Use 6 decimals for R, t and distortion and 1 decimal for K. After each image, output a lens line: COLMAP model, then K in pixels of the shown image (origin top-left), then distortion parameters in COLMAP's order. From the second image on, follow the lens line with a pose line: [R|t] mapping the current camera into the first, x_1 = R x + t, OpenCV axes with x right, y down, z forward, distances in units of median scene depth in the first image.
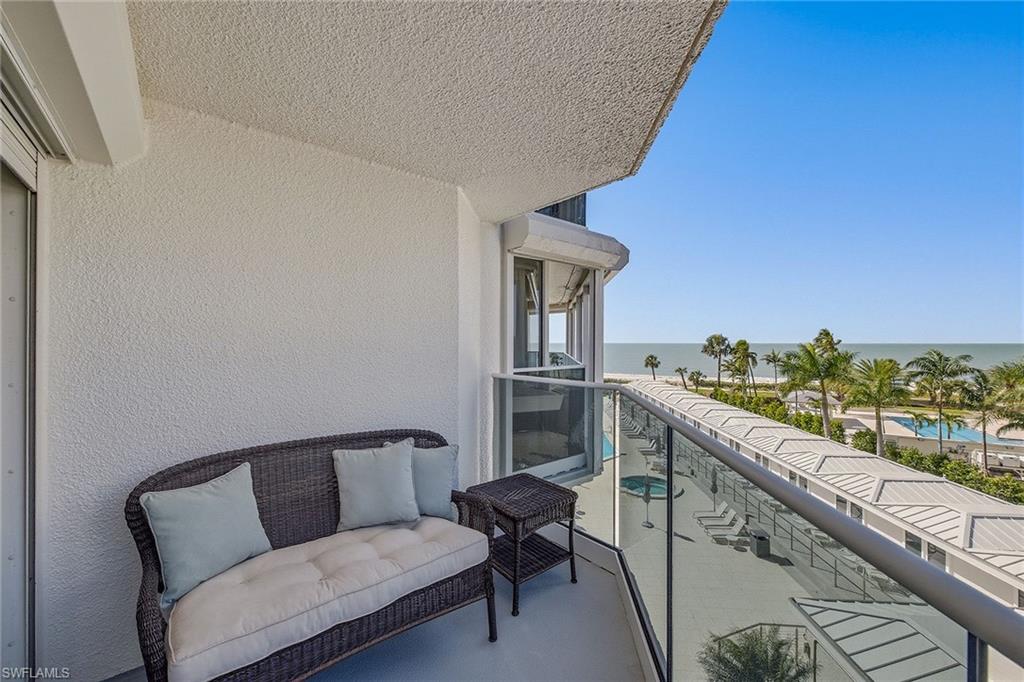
lens RADIAL K [[400.1, 0, 512.0], [0, 400.1, 341.0], [0, 0, 1]] dist [-0.000340, -0.000055]
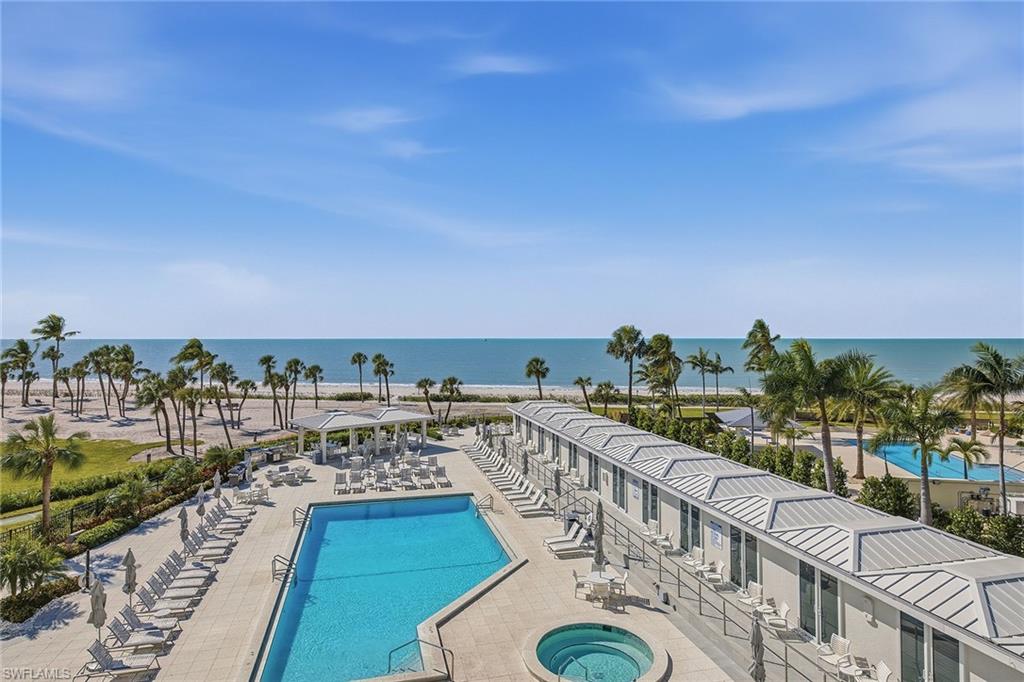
lens RADIAL K [[573.5, 0, 511.1], [0, 573.5, 319.6], [0, 0, 1]] dist [-0.000927, -0.001333]
pose [[0.944933, 0.010972, 0.327079, 0.012836], [-0.001850, 0.999601, -0.028187, 0.000504], [-0.327257, 0.026030, 0.944577, 0.154803]]
